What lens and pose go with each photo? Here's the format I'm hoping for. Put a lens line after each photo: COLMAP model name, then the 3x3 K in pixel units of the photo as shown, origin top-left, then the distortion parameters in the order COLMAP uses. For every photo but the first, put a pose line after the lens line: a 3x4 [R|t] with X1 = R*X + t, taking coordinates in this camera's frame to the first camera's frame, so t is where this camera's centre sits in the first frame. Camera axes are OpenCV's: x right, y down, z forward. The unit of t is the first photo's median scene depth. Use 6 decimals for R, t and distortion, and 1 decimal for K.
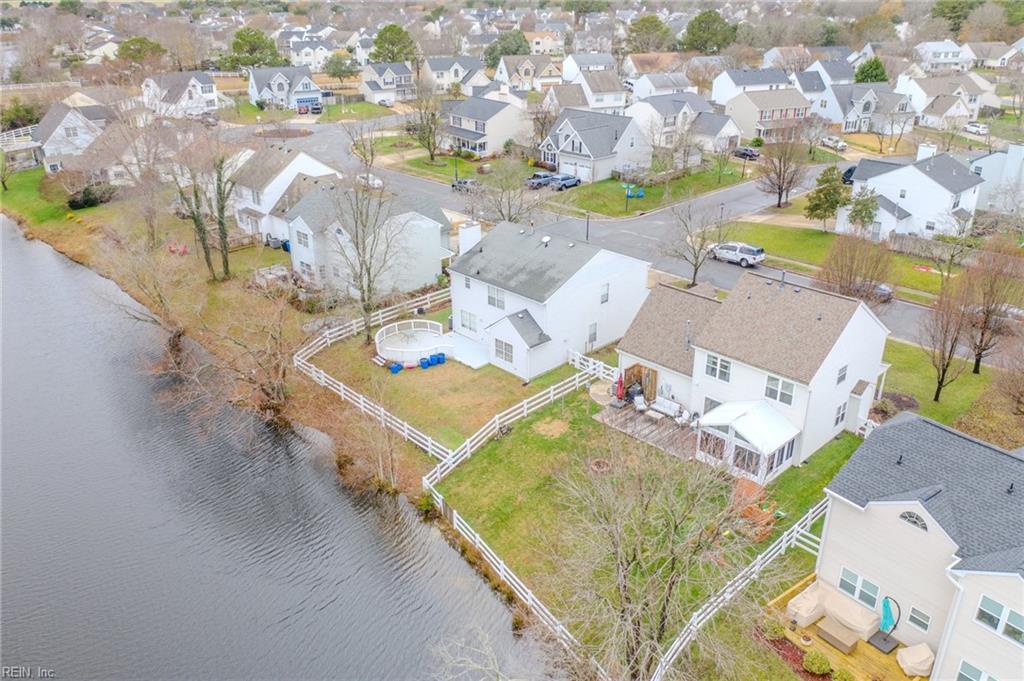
lens RADIAL K [[809.2, 0, 512.0], [0, 809.2, 340.5], [0, 0, 1]] dist [-0.006536, -0.005143]
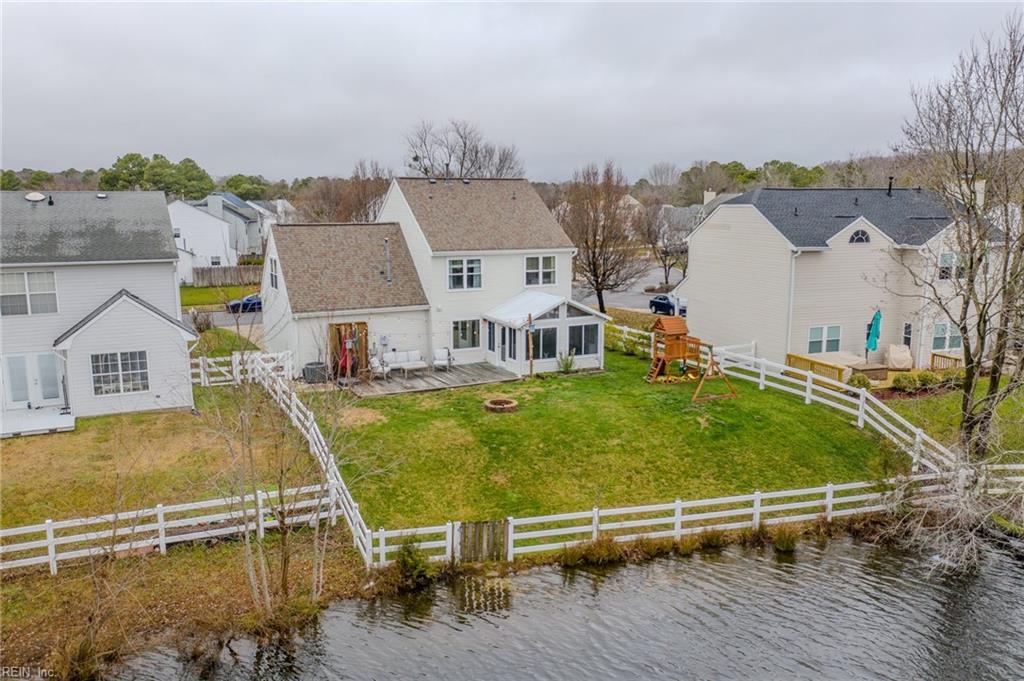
lens RADIAL K [[809.2, 0, 512.0], [0, 809.2, 340.5], [0, 0, 1]] dist [-0.006536, -0.005143]
pose [[0.310853, -0.163431, 0.936302, -0.487264], [0.394064, 0.918609, 0.029513, 0.091605], [-0.864918, 0.359789, 0.349955, 0.745223]]
